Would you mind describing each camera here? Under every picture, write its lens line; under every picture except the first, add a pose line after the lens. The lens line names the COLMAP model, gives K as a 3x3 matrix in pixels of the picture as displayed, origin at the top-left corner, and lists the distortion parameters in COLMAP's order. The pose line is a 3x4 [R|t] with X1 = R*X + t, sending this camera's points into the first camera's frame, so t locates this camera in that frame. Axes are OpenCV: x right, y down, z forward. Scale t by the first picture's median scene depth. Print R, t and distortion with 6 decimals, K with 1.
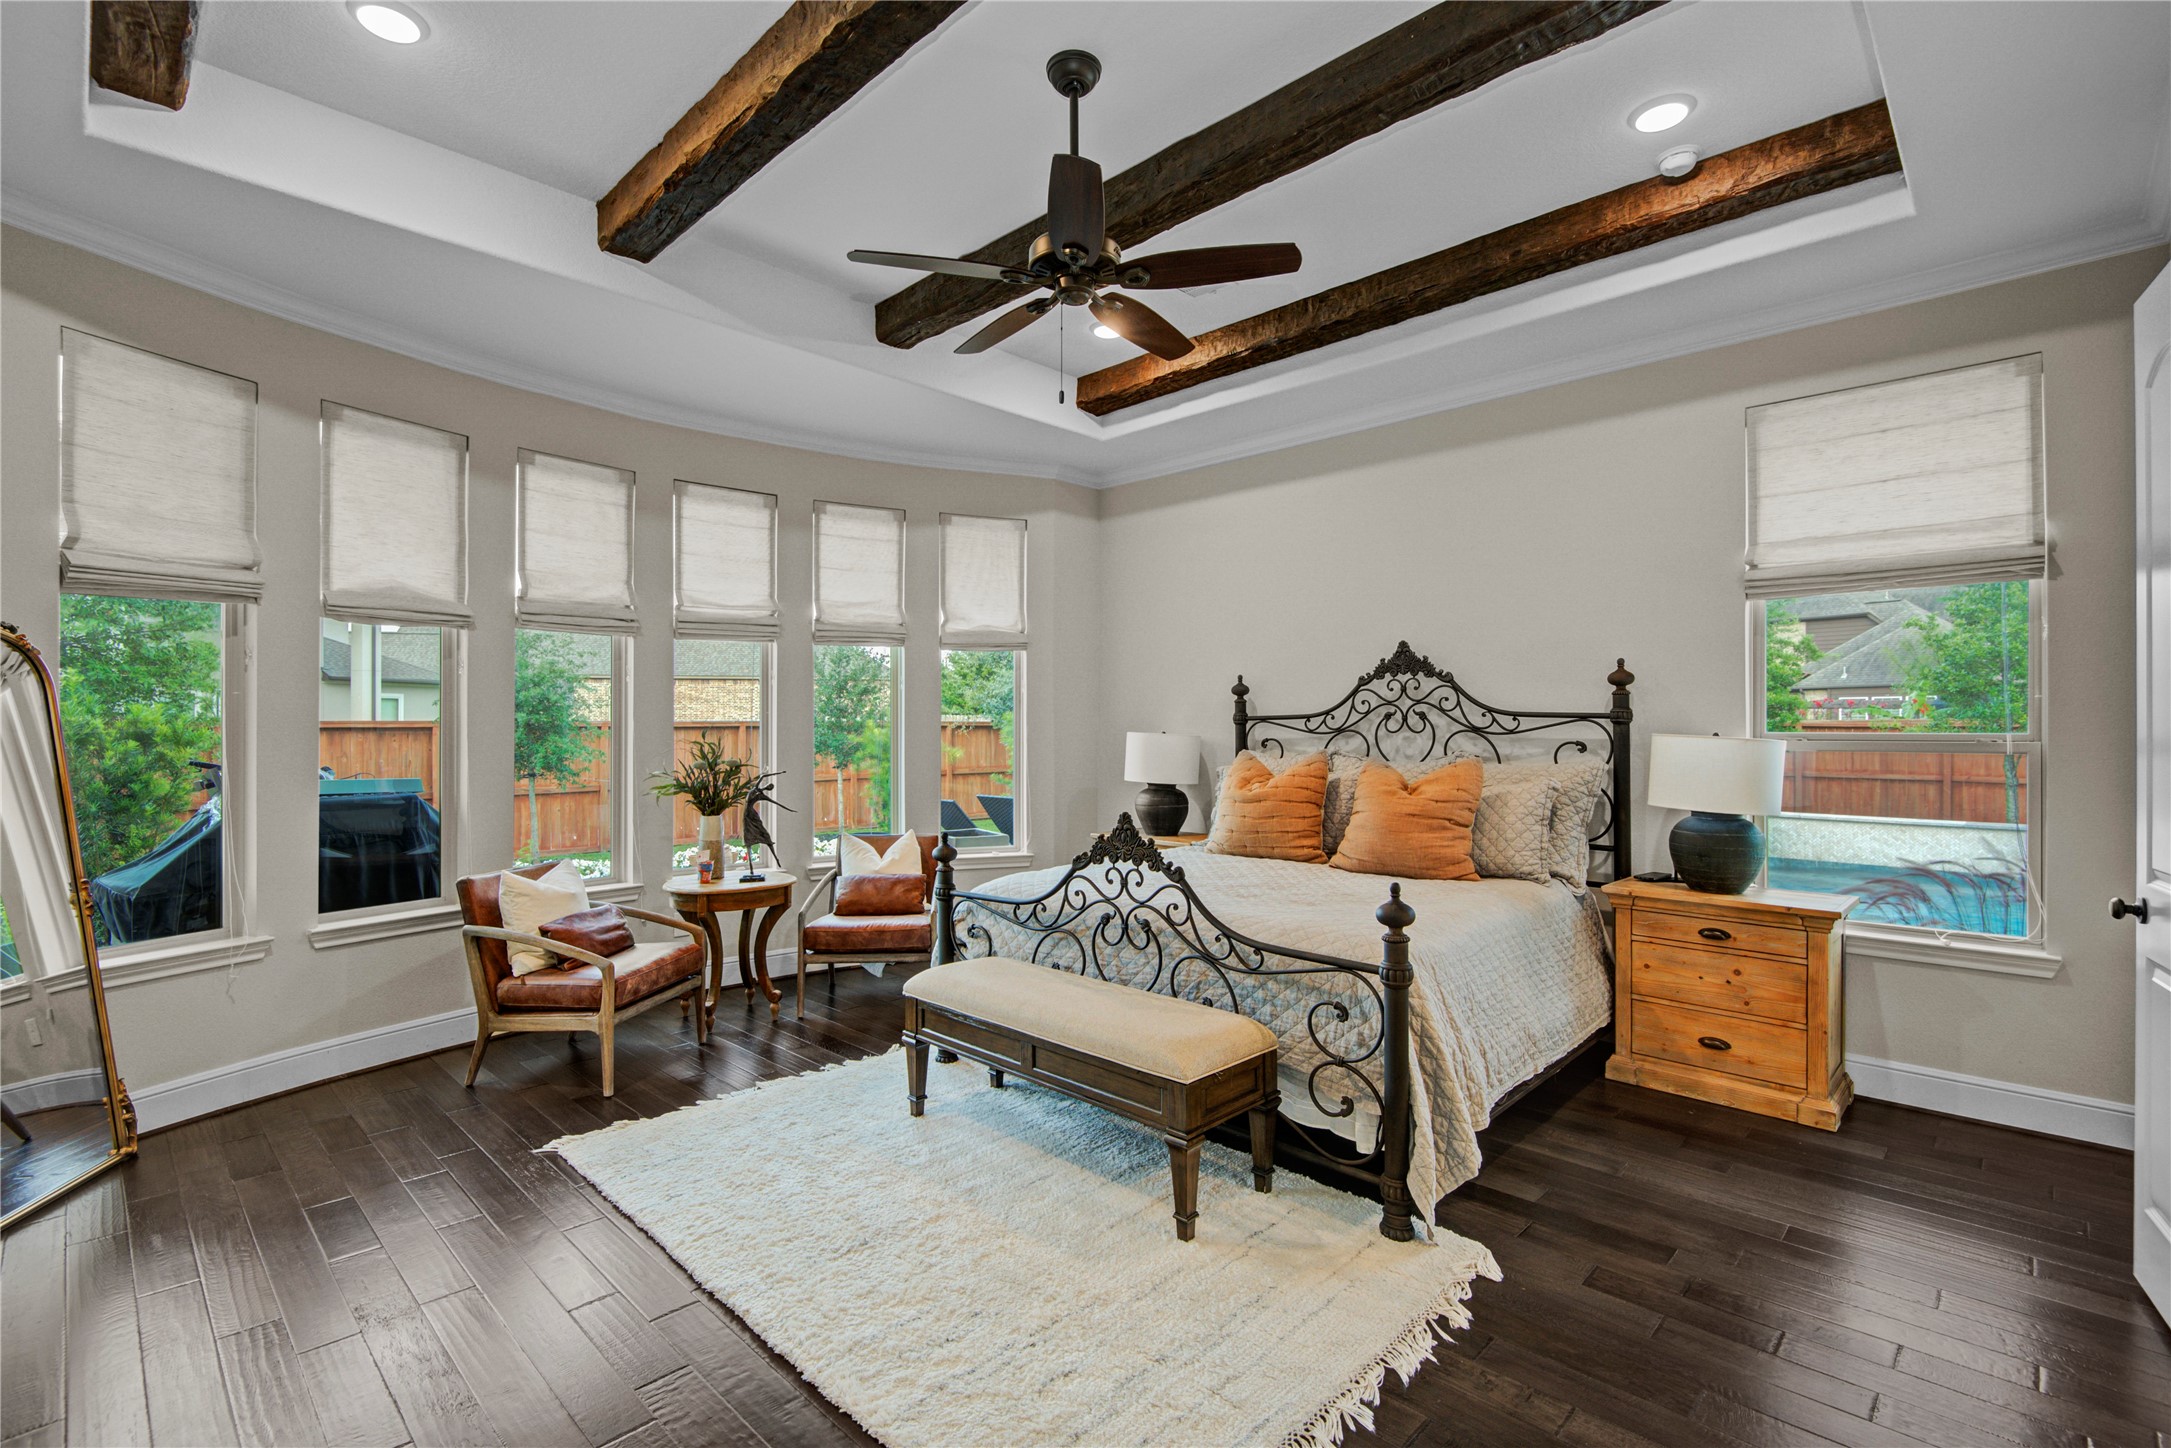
lens RADIAL K [[987.5, 0, 1090.8], [0, 987.5, 727.8], [0, 0, 1]] dist [0.005498, -0.004596]
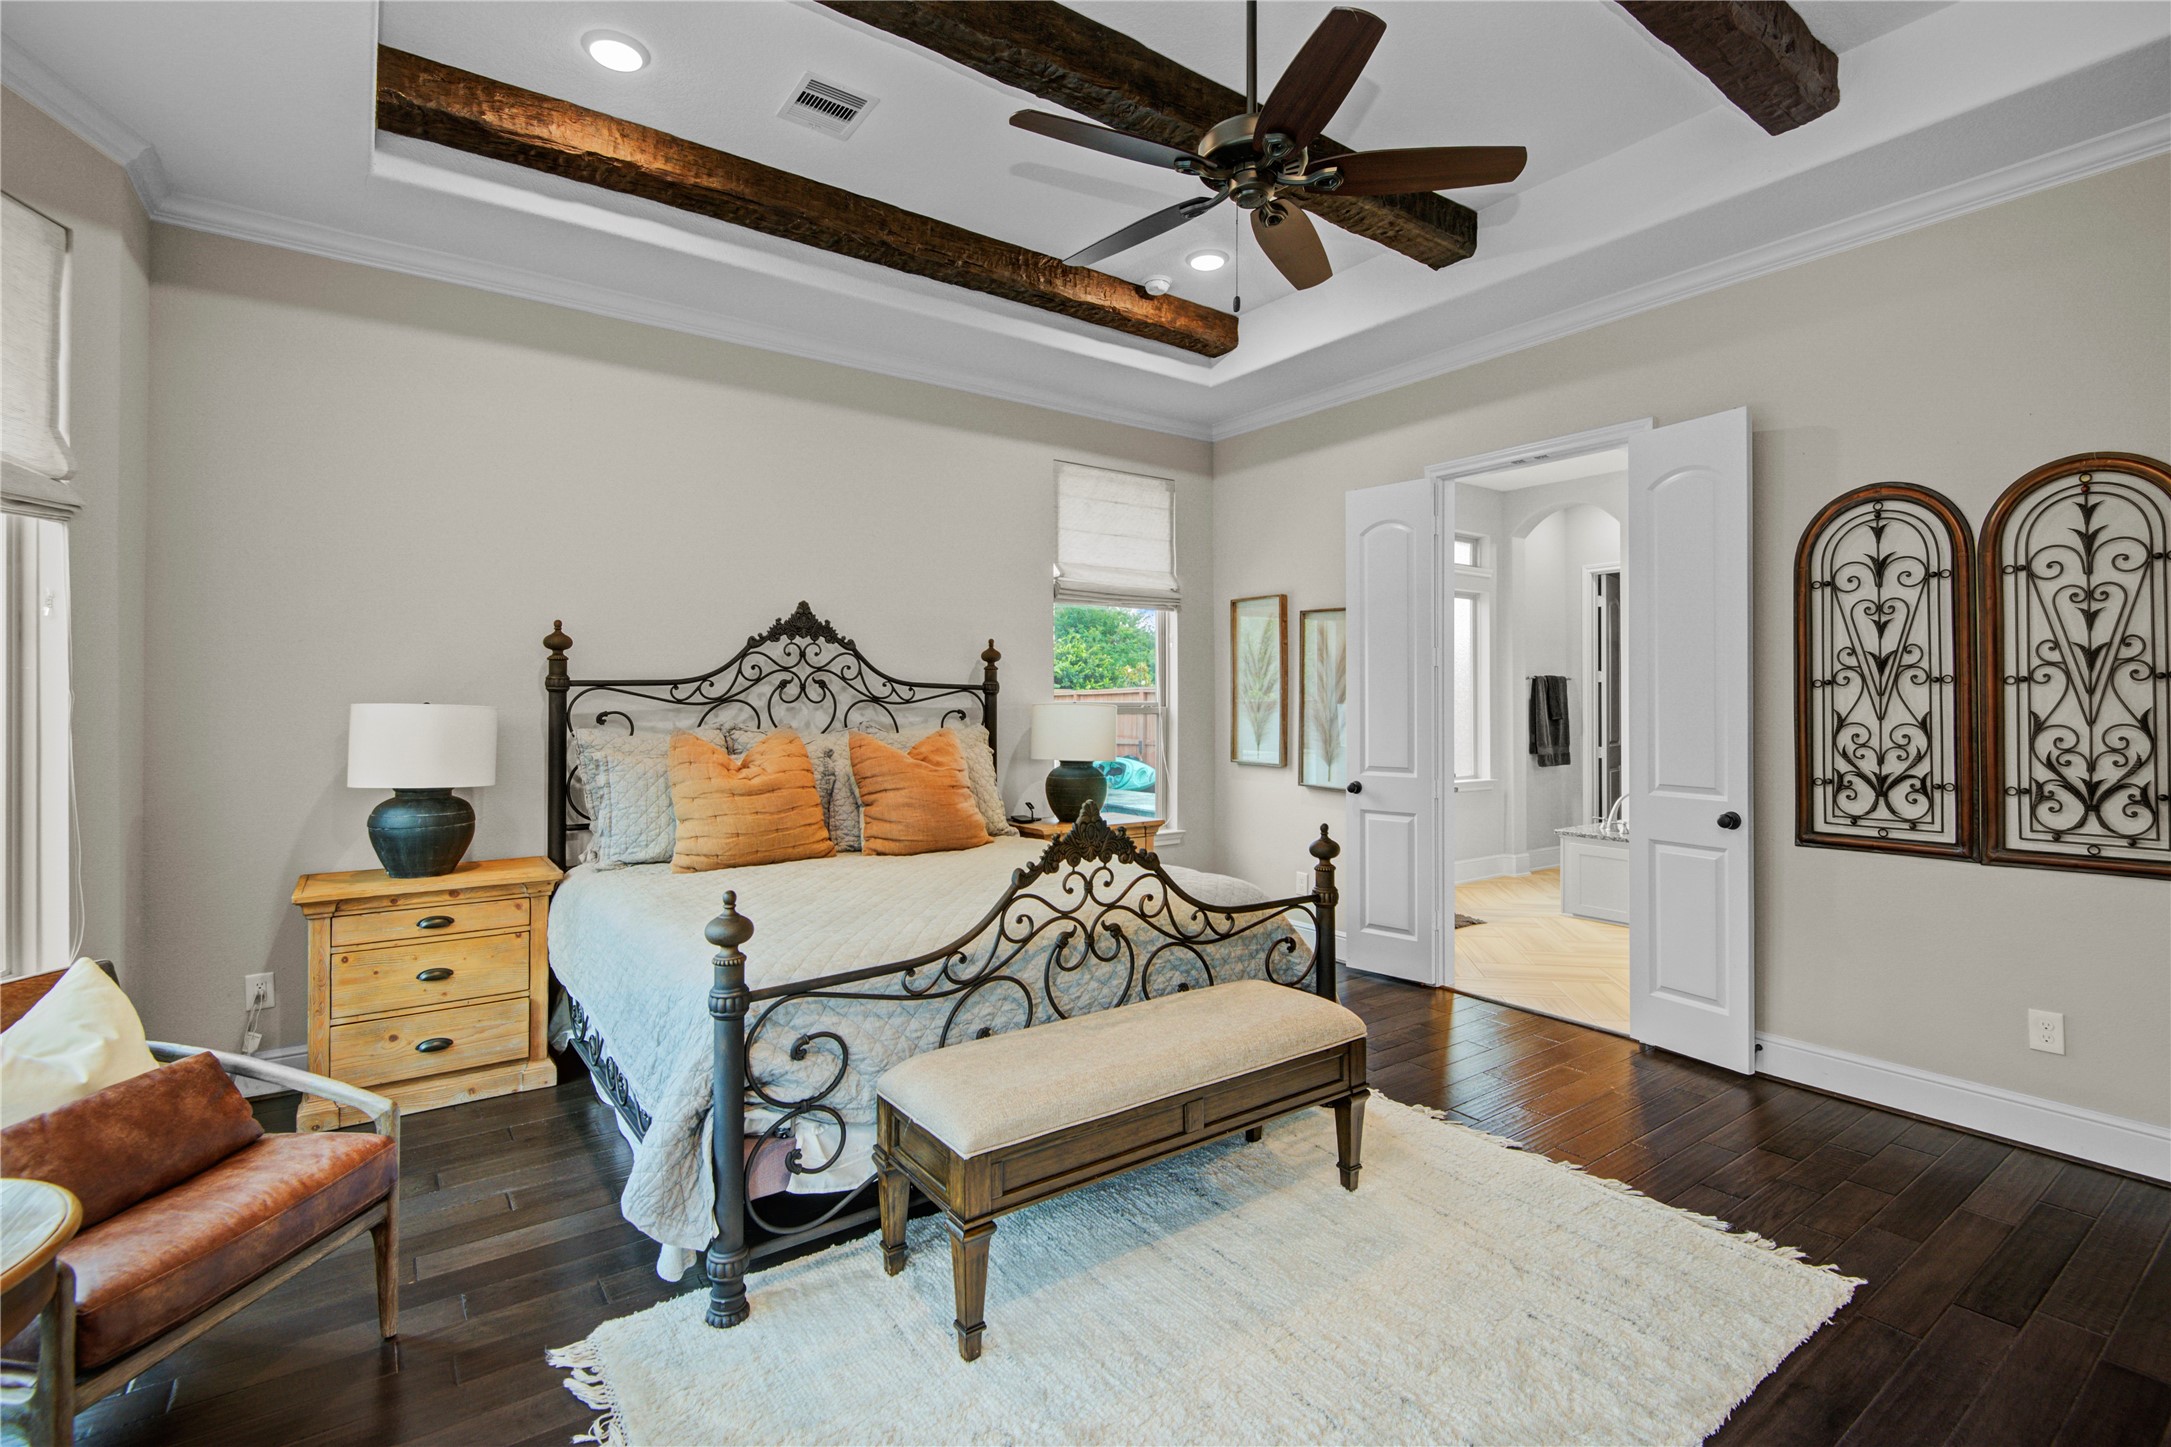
lens RADIAL K [[987.5, 0, 1086.2], [0, 987.5, 694.6], [0, 0, 1]] dist [0.005498, -0.004596]
pose [[0.174329, 0.004171, 0.984679, -0.544900], [-0.001774, 0.999991, -0.003922, 0.000593], [-0.984686, -0.001063, 0.174335, 0.606549]]
